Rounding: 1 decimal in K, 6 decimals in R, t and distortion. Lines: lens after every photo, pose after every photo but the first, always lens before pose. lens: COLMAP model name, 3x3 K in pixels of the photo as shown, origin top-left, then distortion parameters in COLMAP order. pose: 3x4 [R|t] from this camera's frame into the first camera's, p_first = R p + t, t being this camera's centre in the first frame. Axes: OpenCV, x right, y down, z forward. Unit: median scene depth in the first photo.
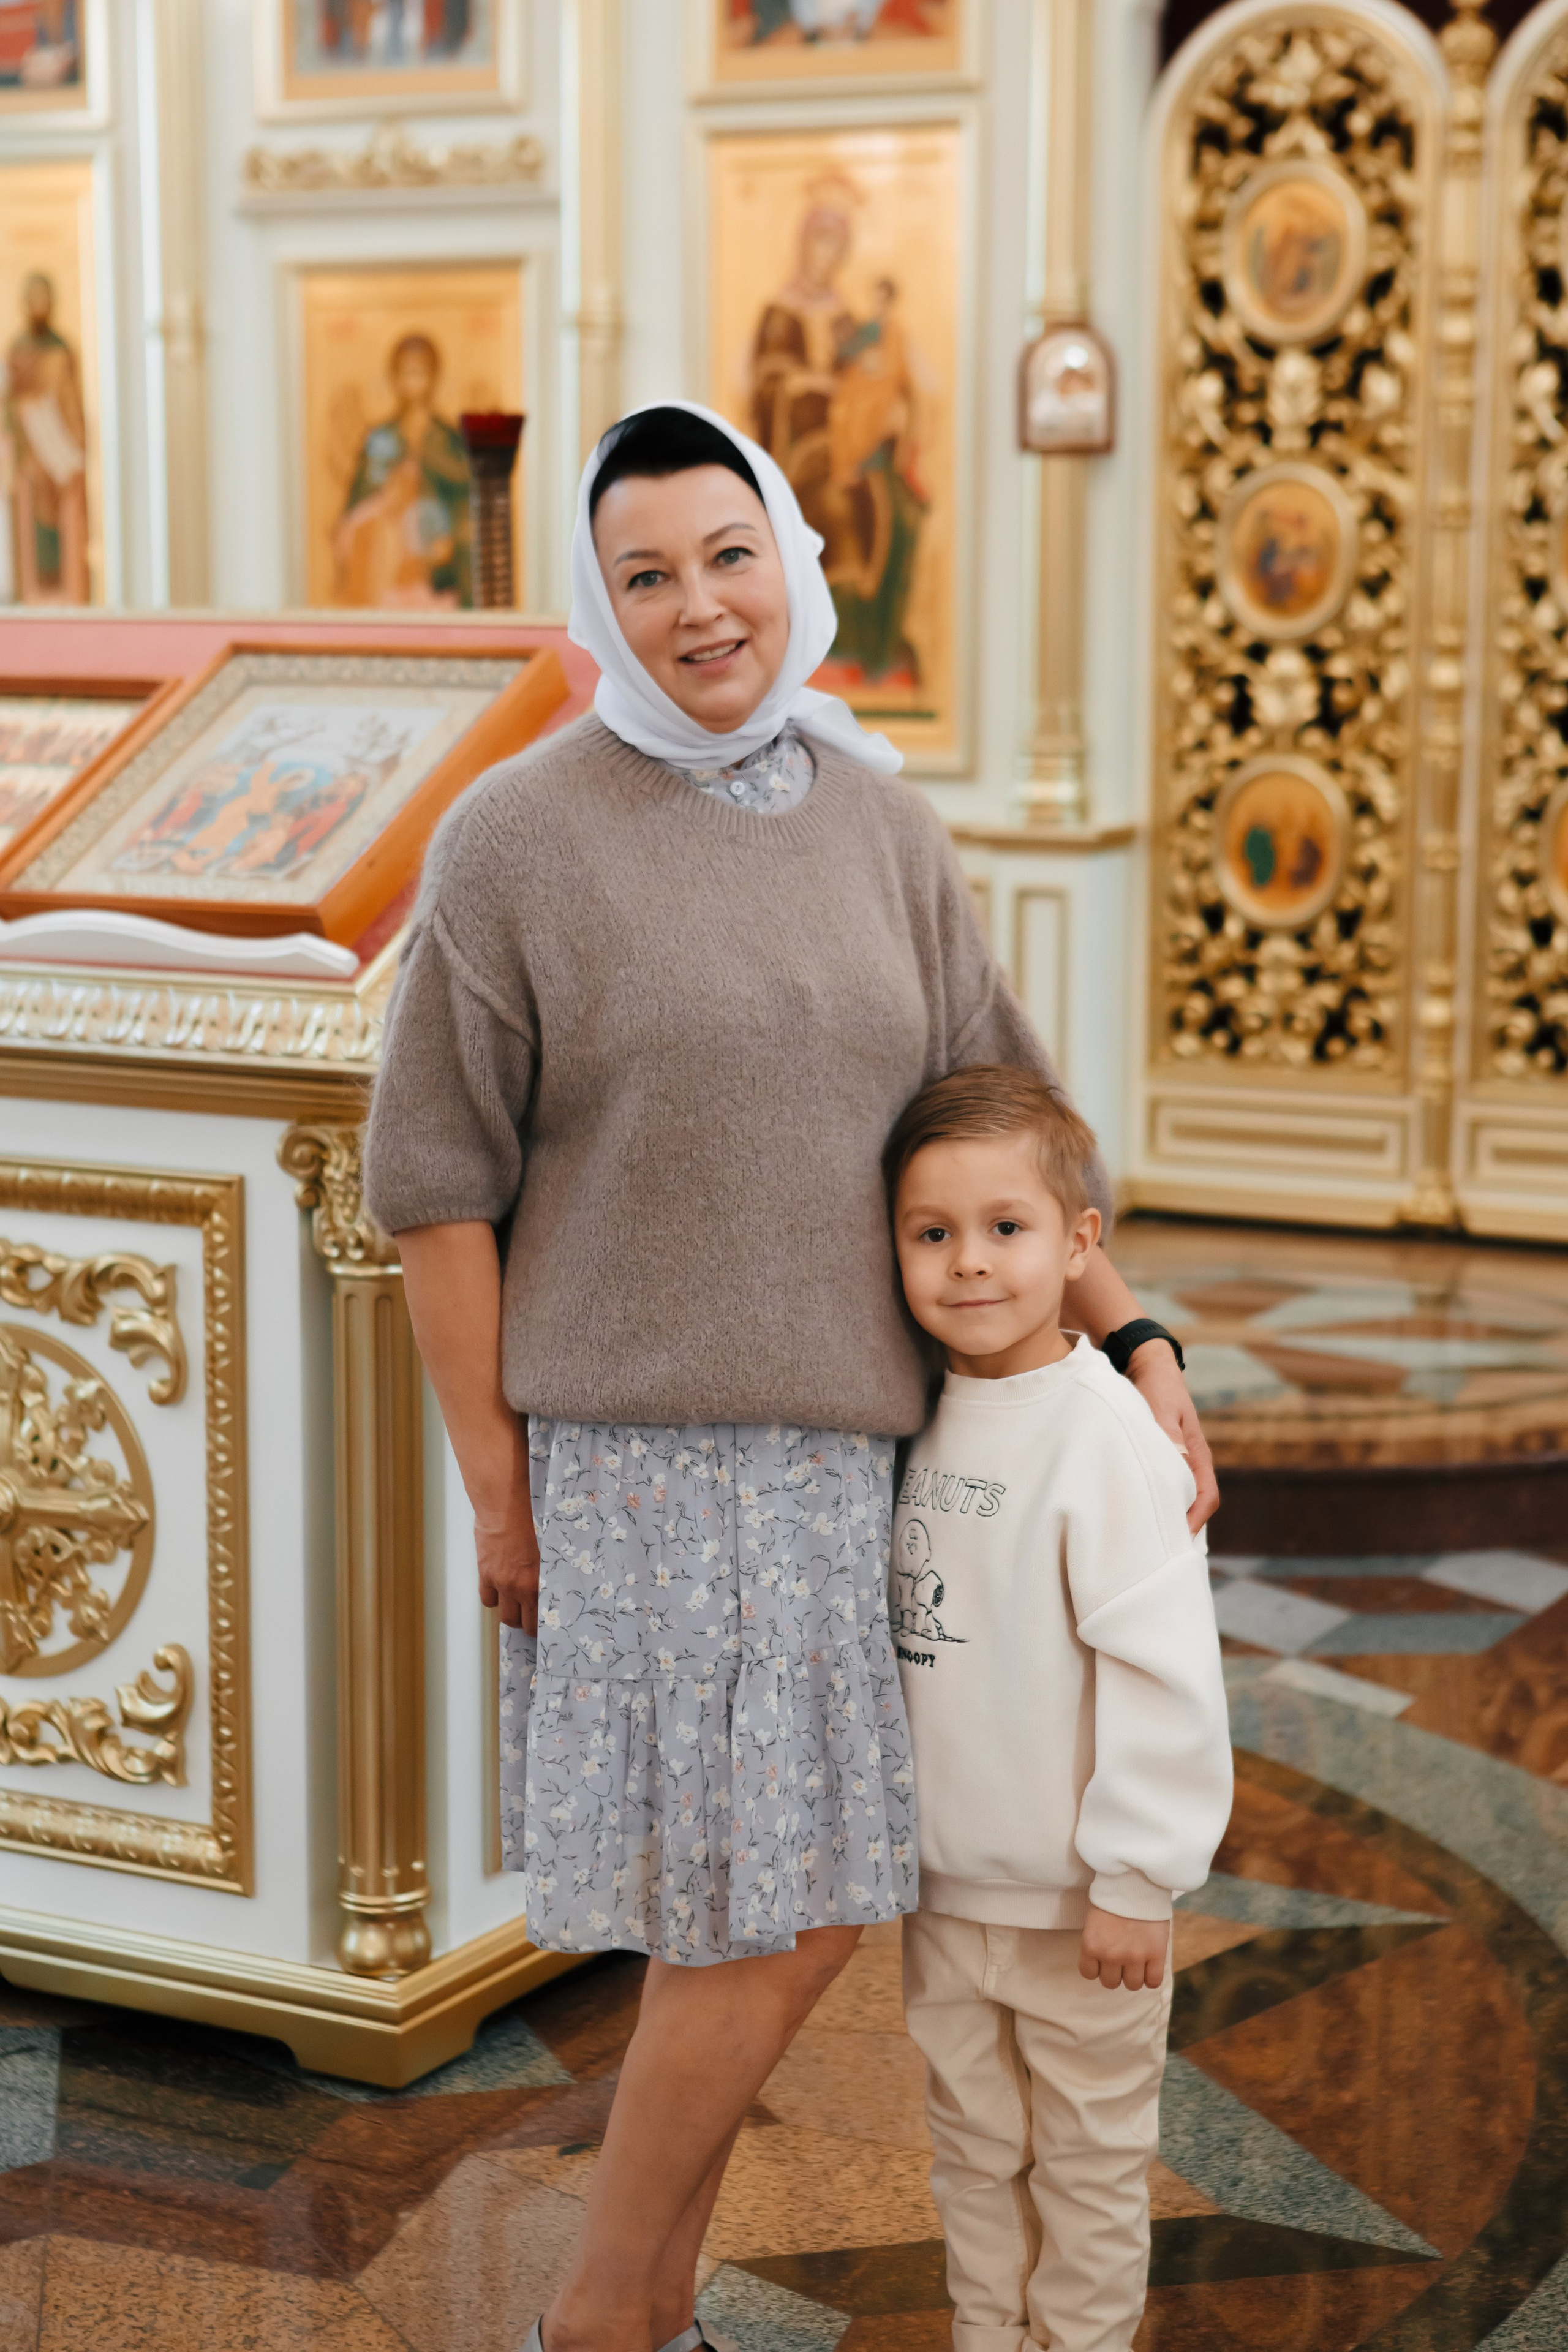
lens RADIAL K [[4126.7, 0, 771.8], [0, 4126.7, 1162.8], [0, 0, 1]] dist [0.125721, -0.071331]
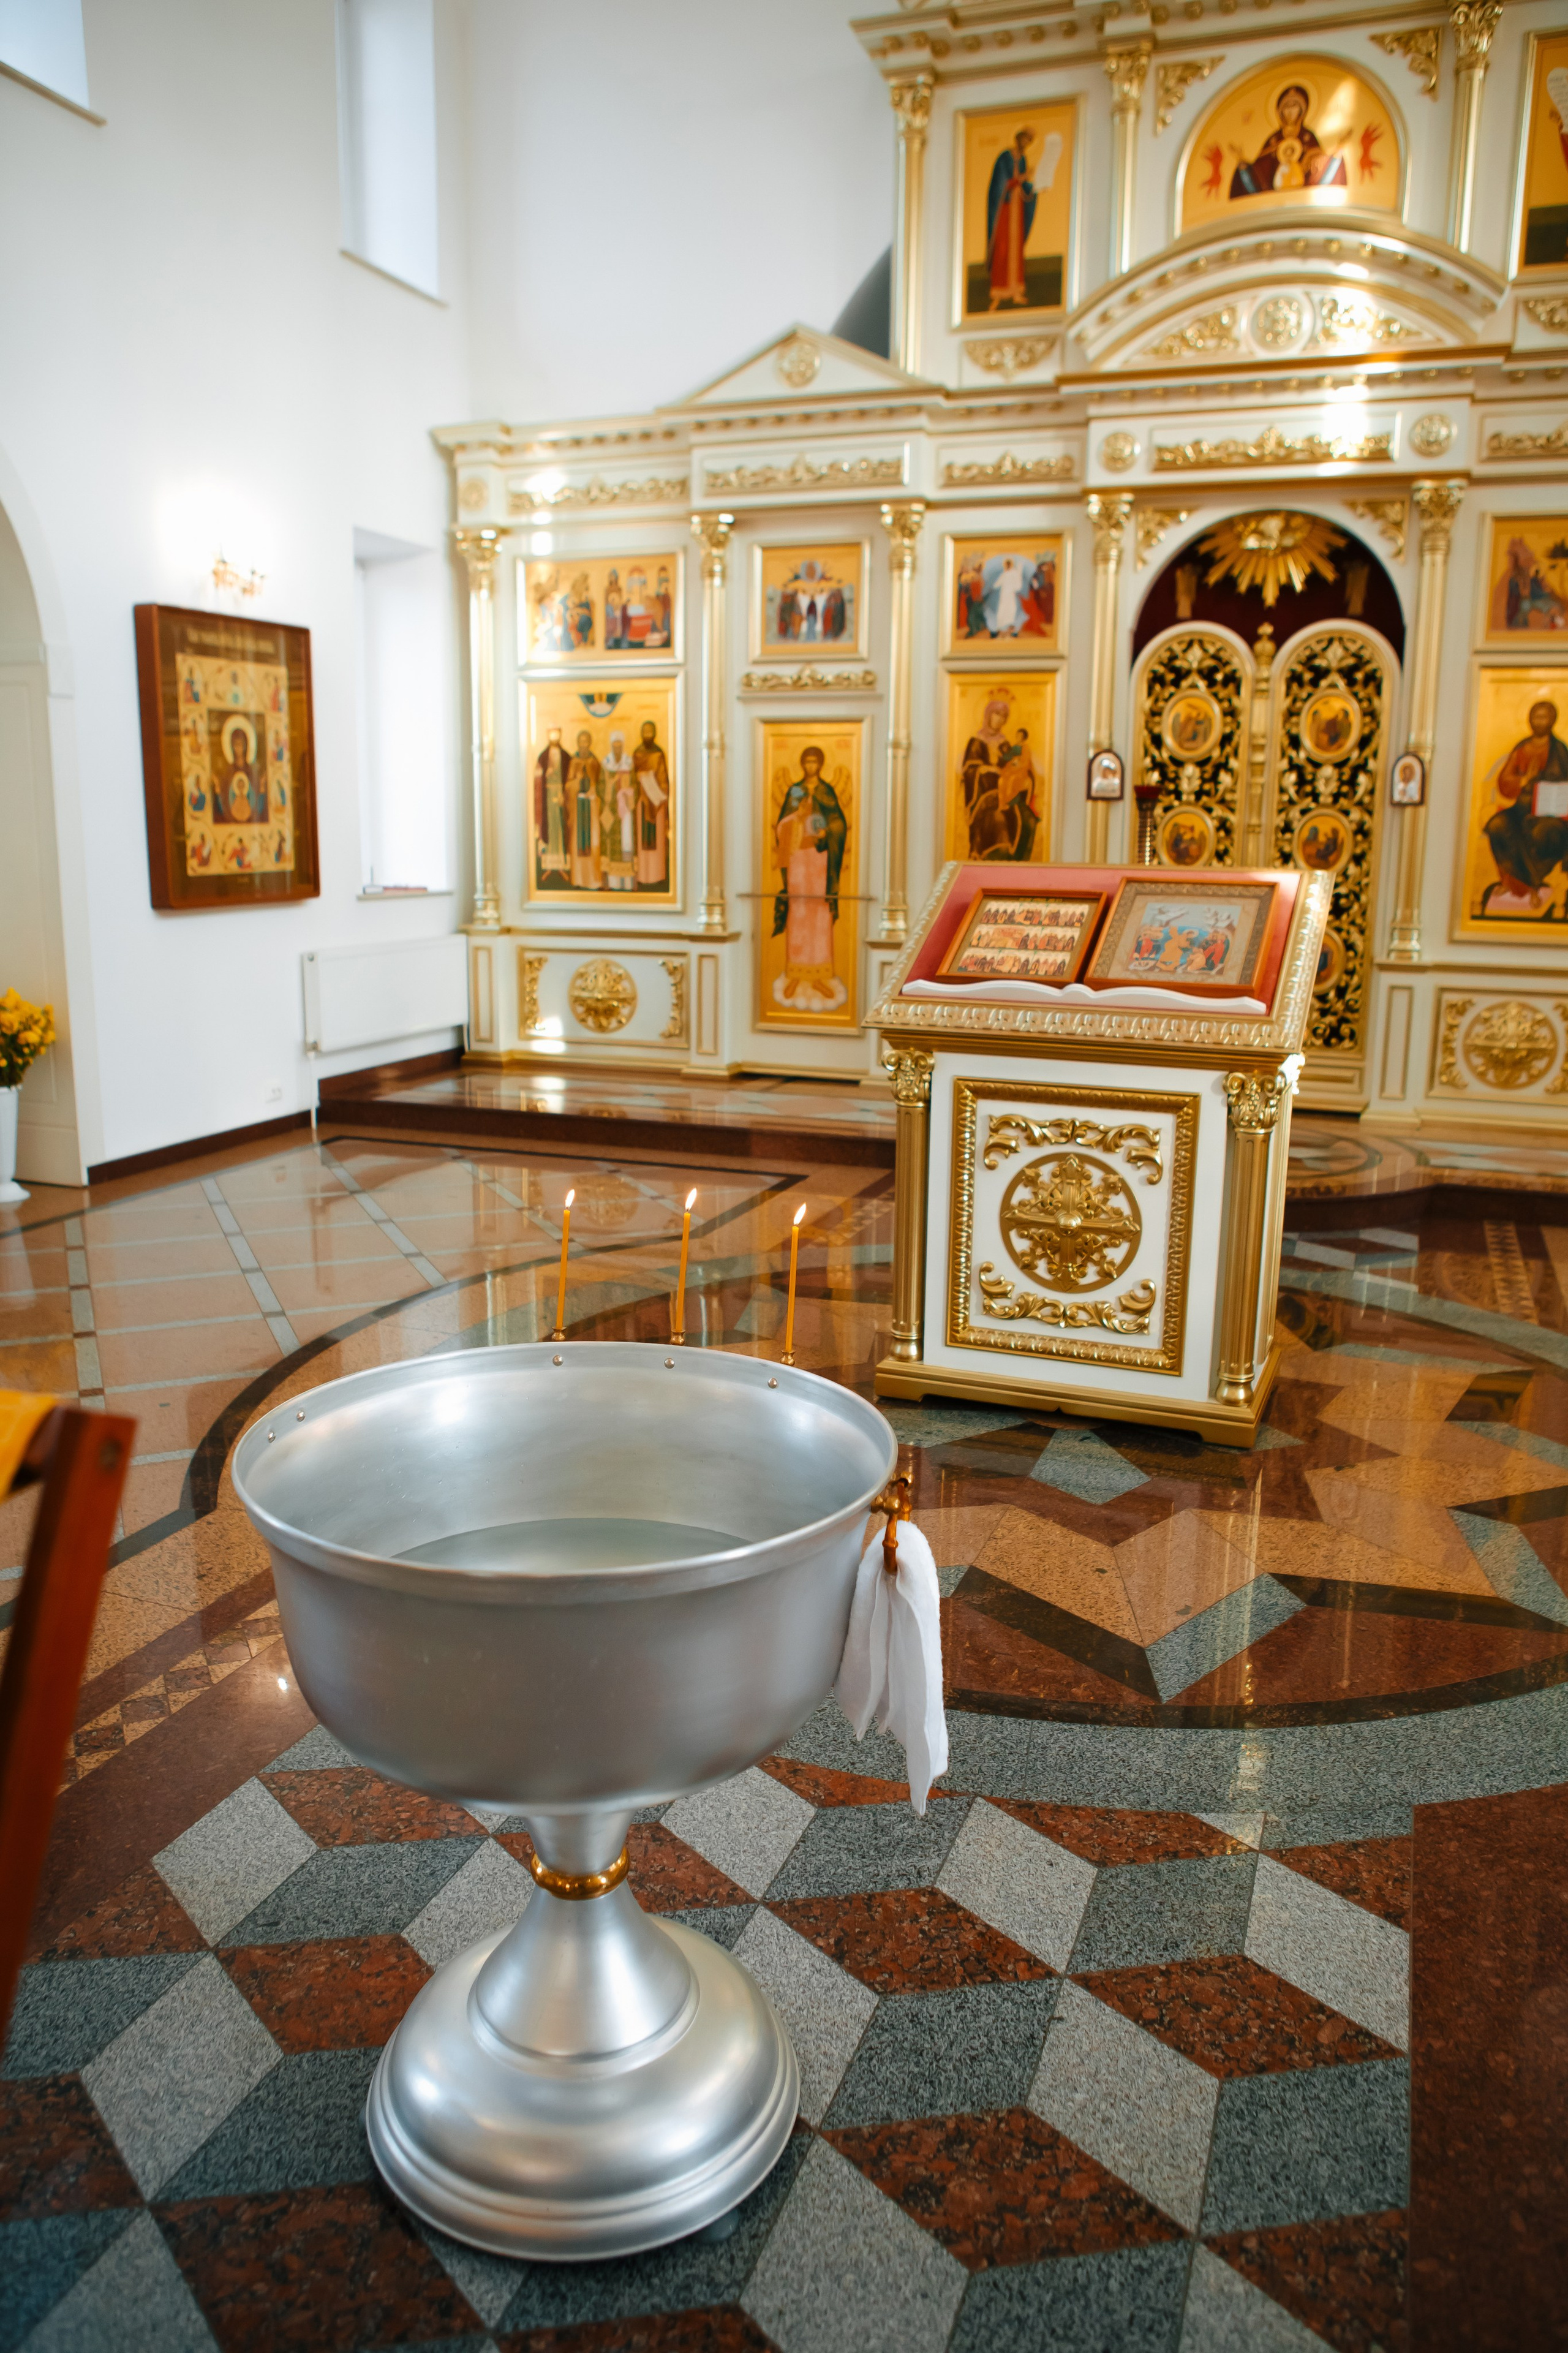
lens RADIAL K [[1611.8, 0, 797.0], [0, 1611.8, 1177.1], [0, 0, 1]] dist [-0.101124, 0.065414]
pose [[0.993470, -0.013066, 0.113344, -0.235598], [0.005604, 0.997810, 0.065904, -0.005601], [-0.113956, -0.064838, 0.991368, 0.031508]]
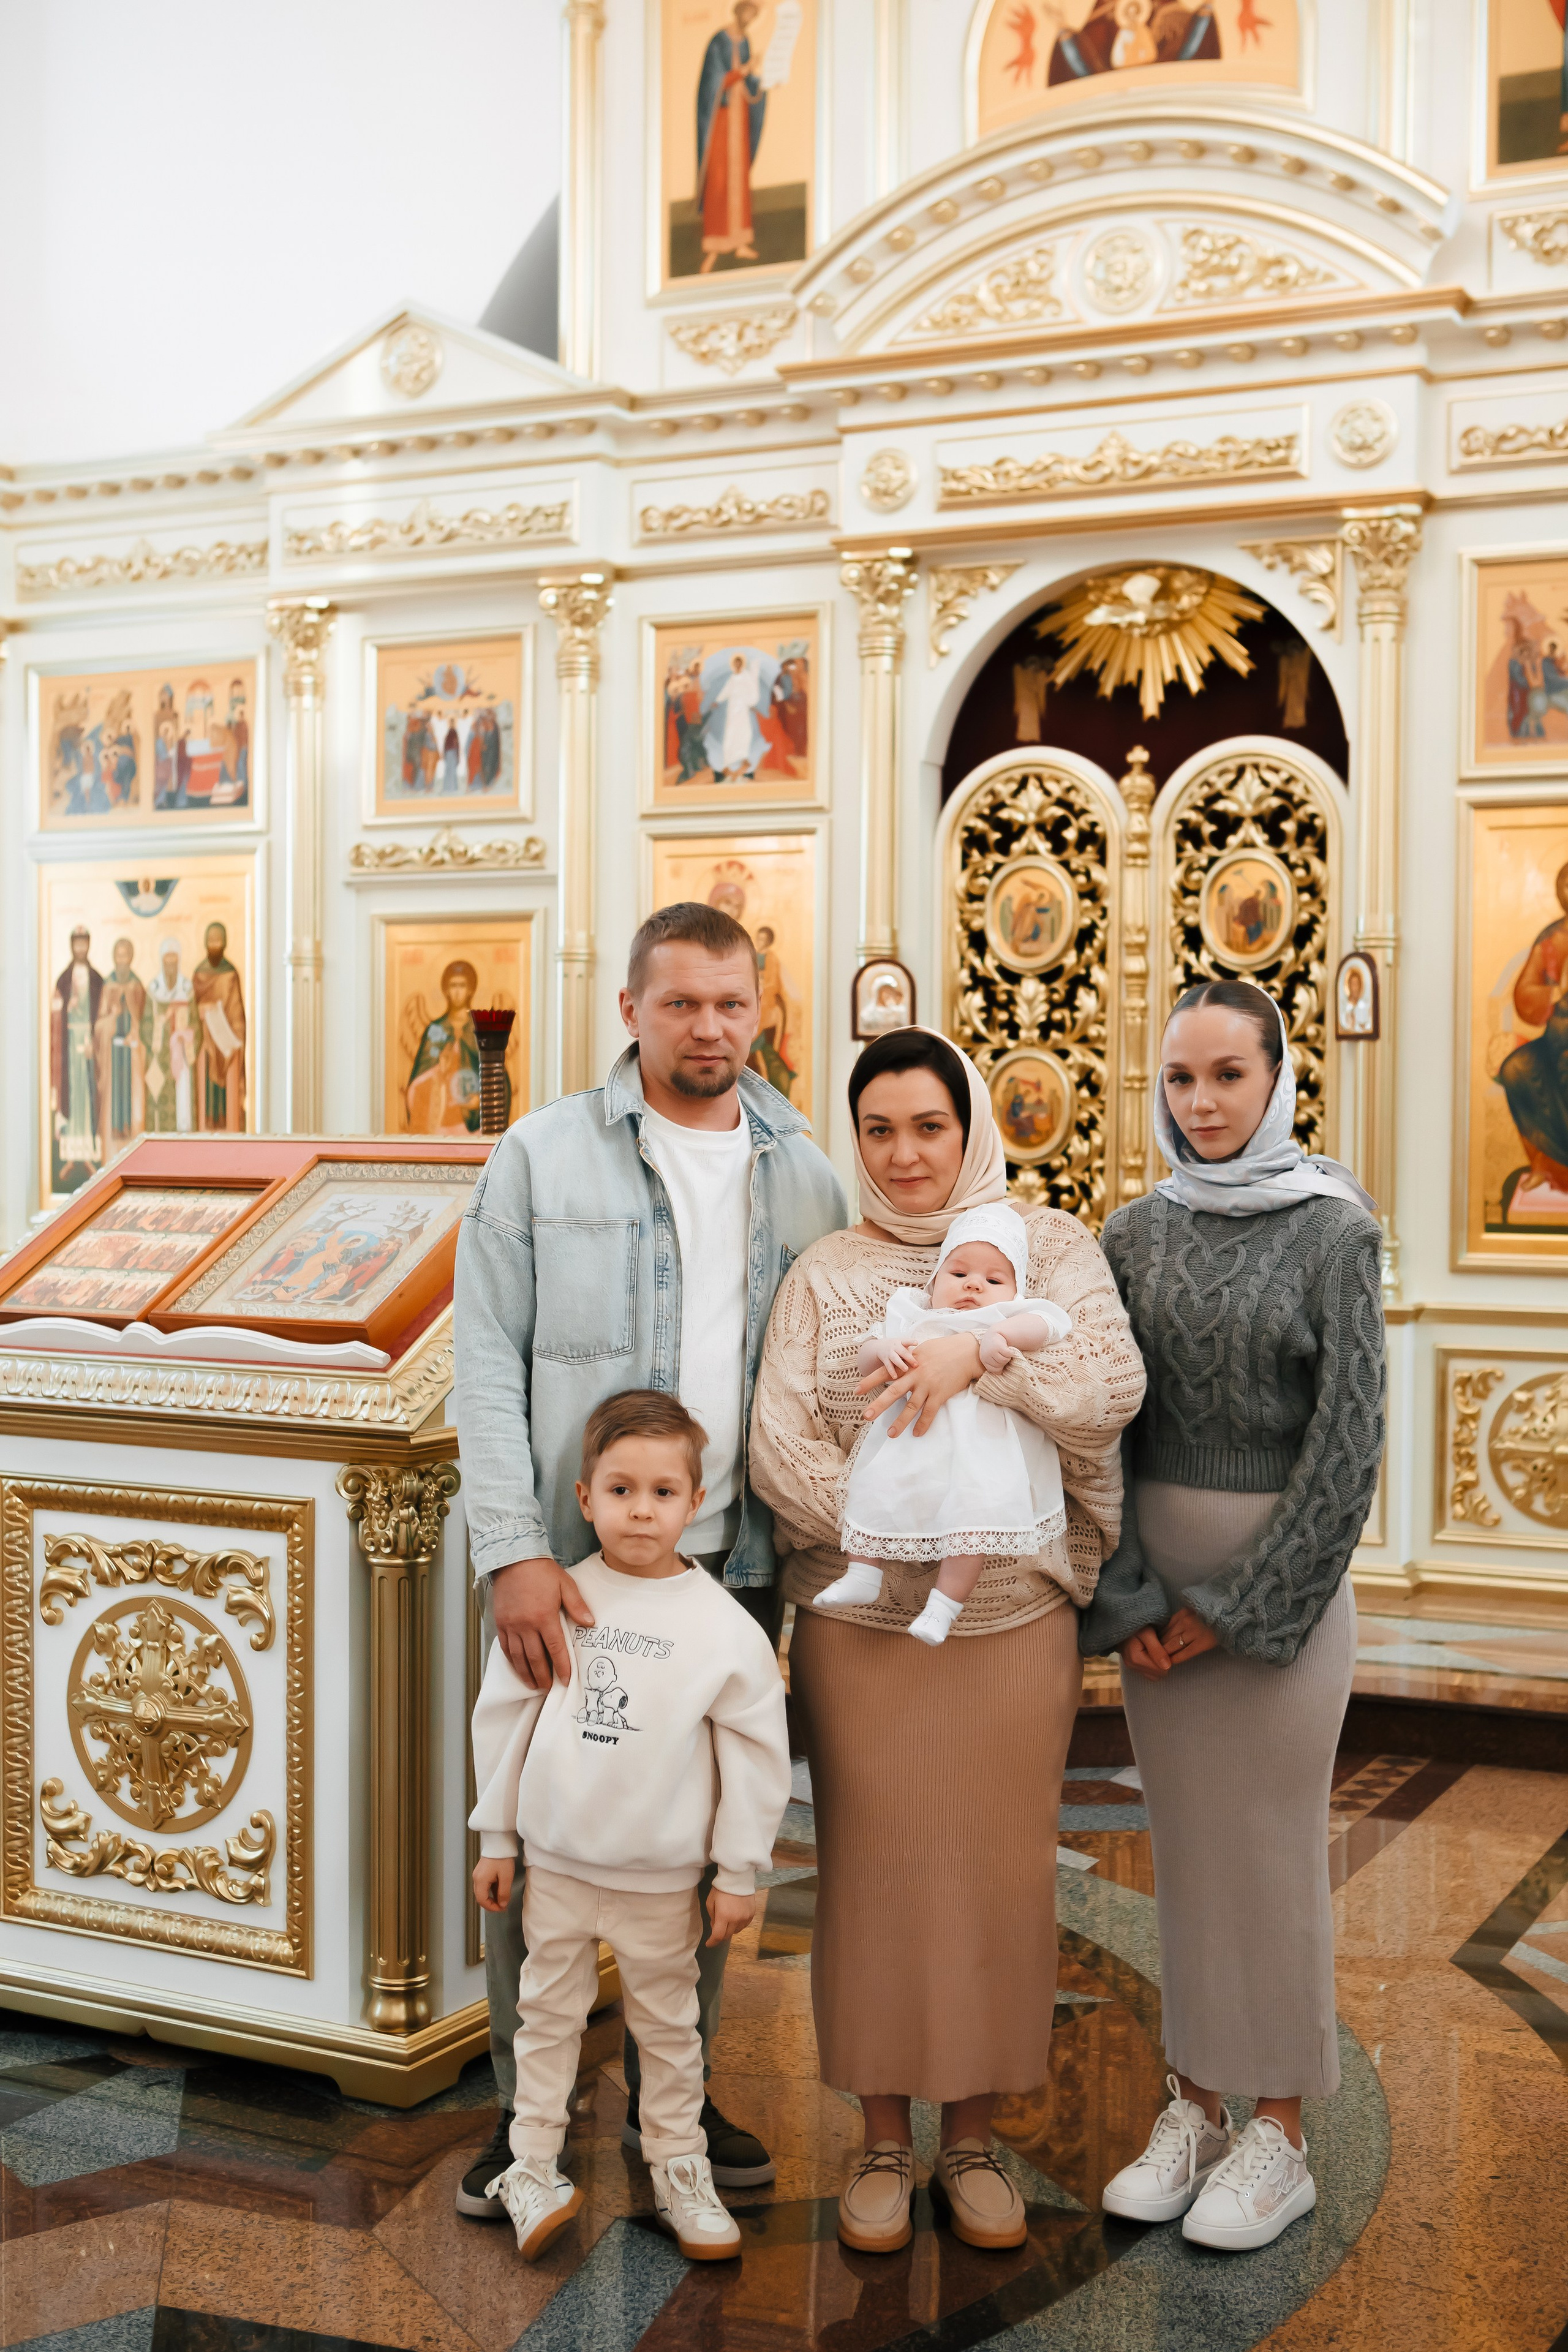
lens RADIAL K [[2826.7, 0, 778.3], [0, 2826.7, 1186.9], [0, 0, 1]] dist [-0.049160, 0.137488]
pose [[0.999748, 0.005444, 0.021757, 0.010138], [-0.002834, 0.992979, -0.118260, 0.005693], [-0.022248, 0.118169, 0.992744, -0.026883]]
